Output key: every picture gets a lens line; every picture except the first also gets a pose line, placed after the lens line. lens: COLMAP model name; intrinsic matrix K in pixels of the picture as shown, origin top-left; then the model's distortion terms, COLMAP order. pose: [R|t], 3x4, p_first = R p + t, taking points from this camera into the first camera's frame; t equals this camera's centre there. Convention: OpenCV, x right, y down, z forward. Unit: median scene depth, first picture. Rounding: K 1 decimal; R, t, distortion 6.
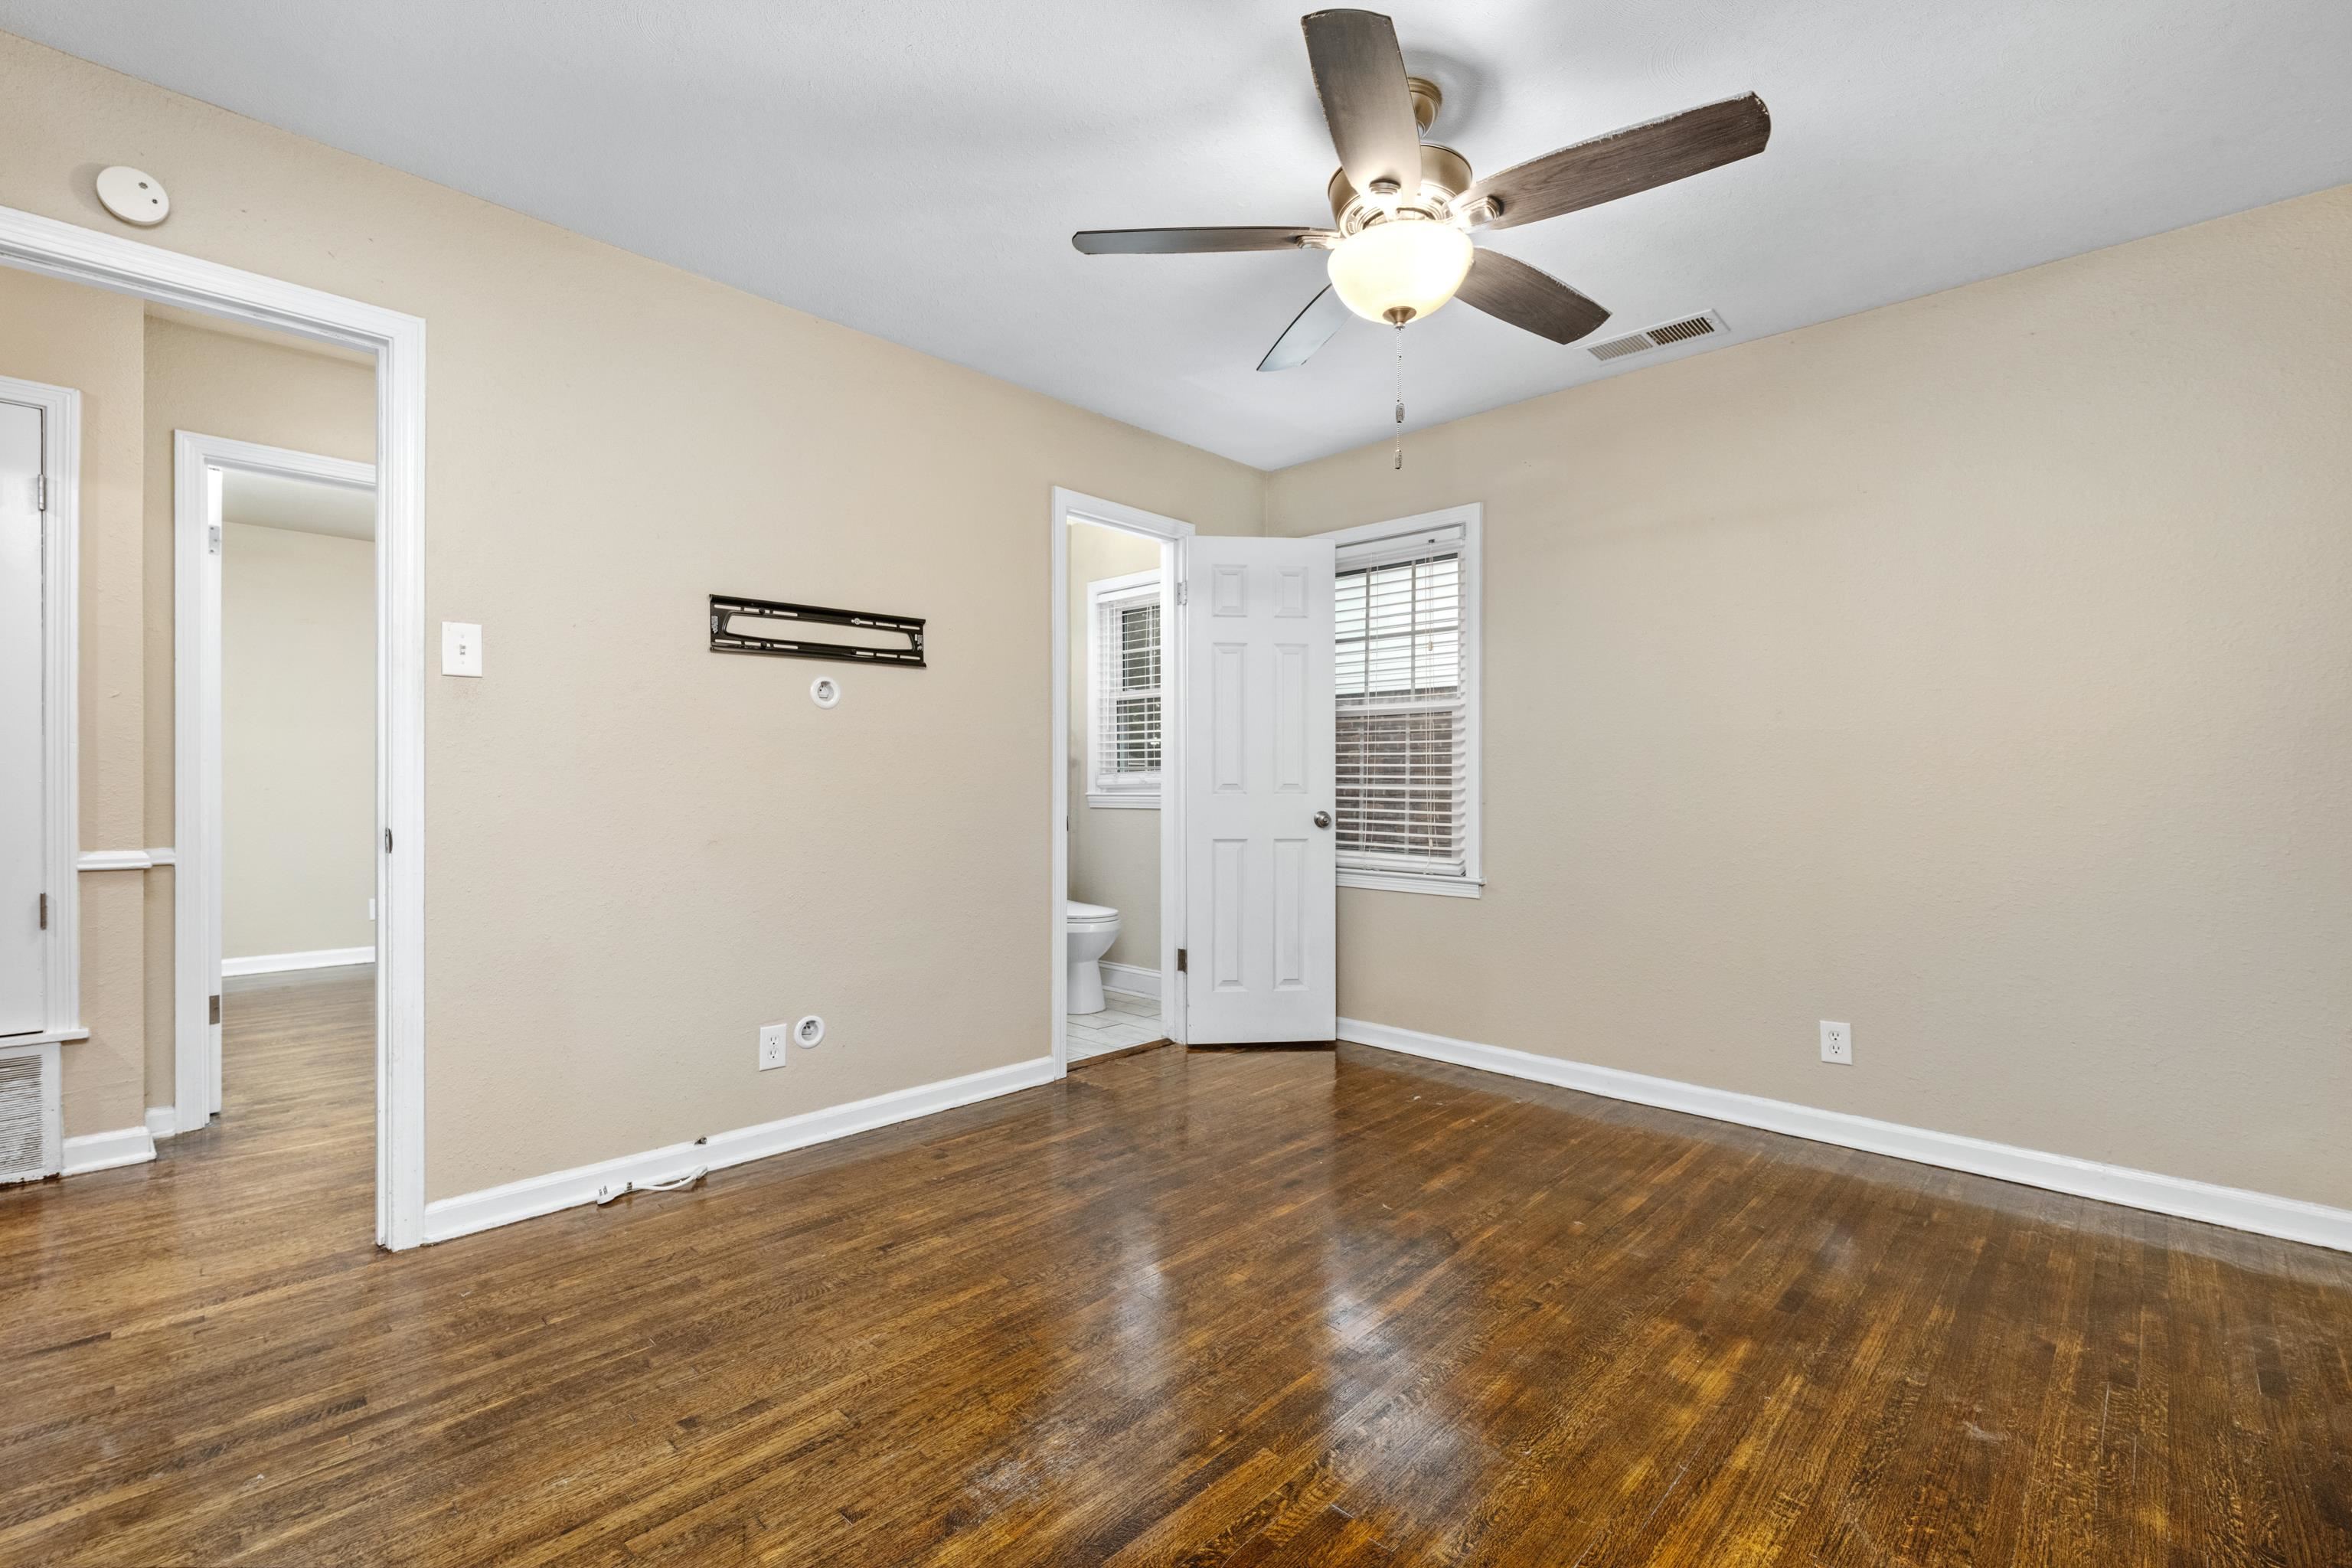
lens RADIAL K [[1037.1, 0, 1180.6], [0, 1037.1, 791.1], [0, 0, 1]] dist [0.000329, -0.000285]
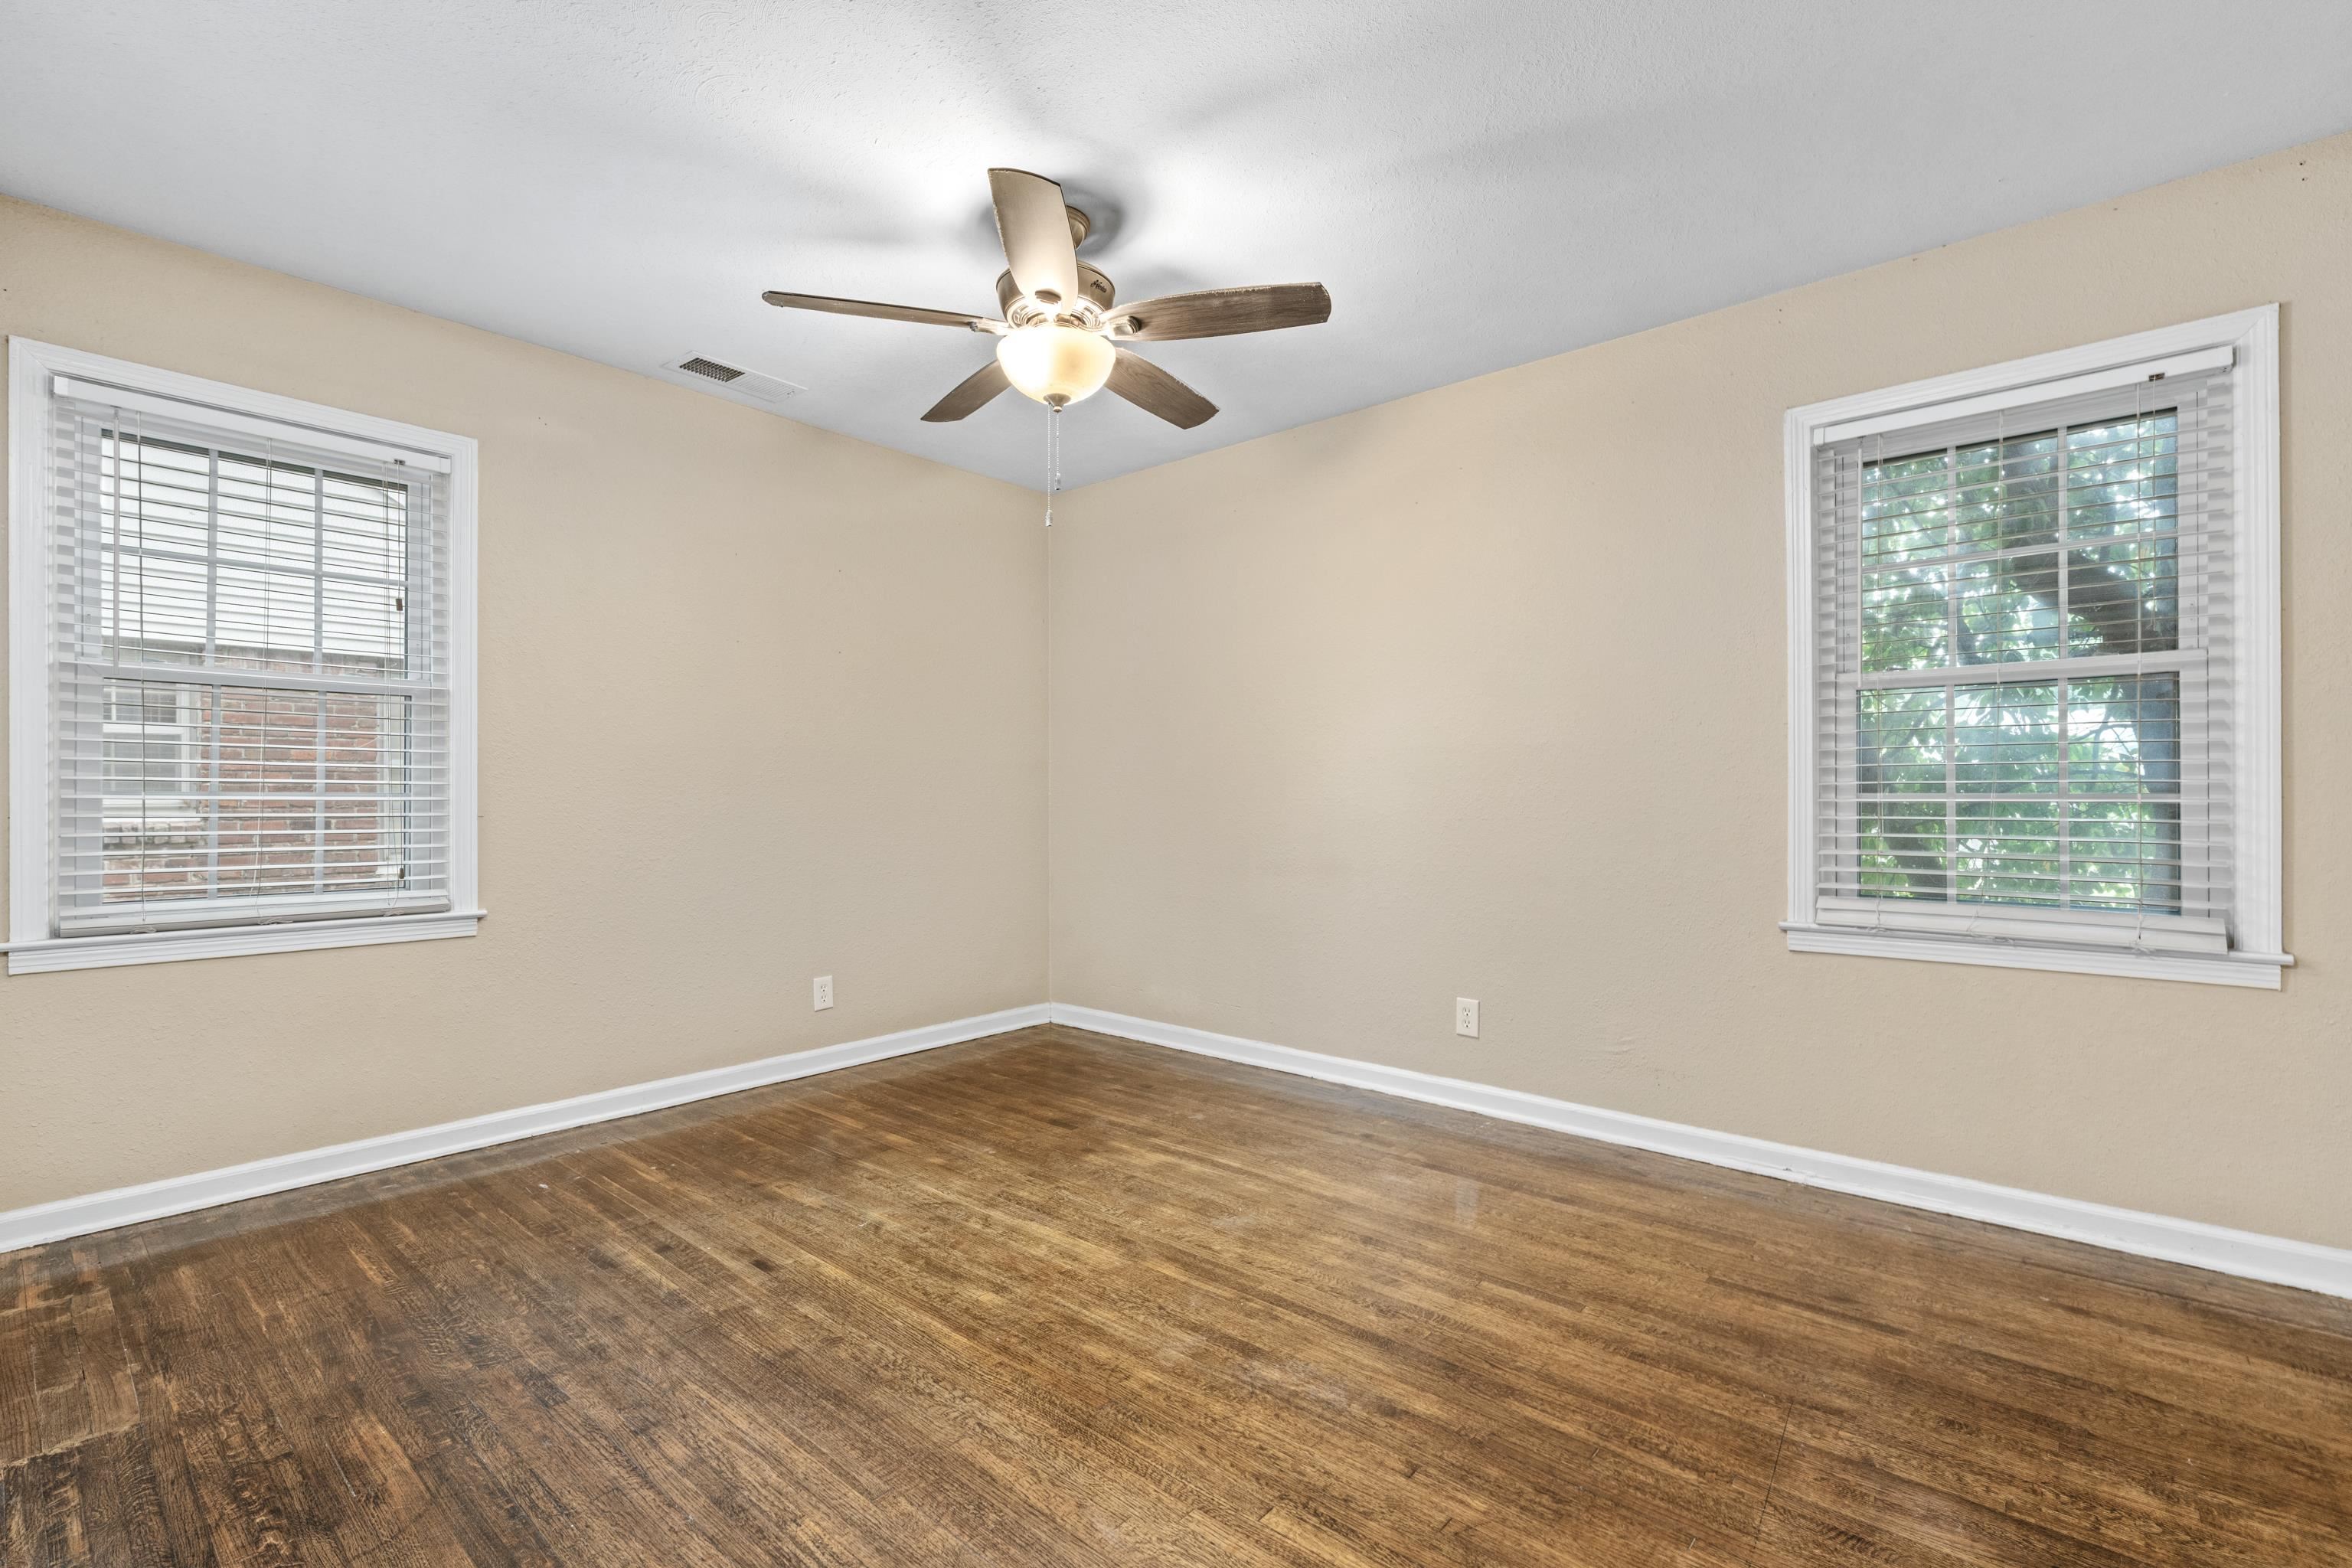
lens RADIAL K [[1037.1, 0, 1180.6], [0, 1037.1, 791.1], [0, 0, 1]] dist [0.000329, -0.000285]
pose [[-0.050755, -0.001112, 0.998711, -0.821946], [0.008047, 0.999966, 0.001522, -0.006079], [-0.998679, 0.008113, -0.050744, 0.766353]]
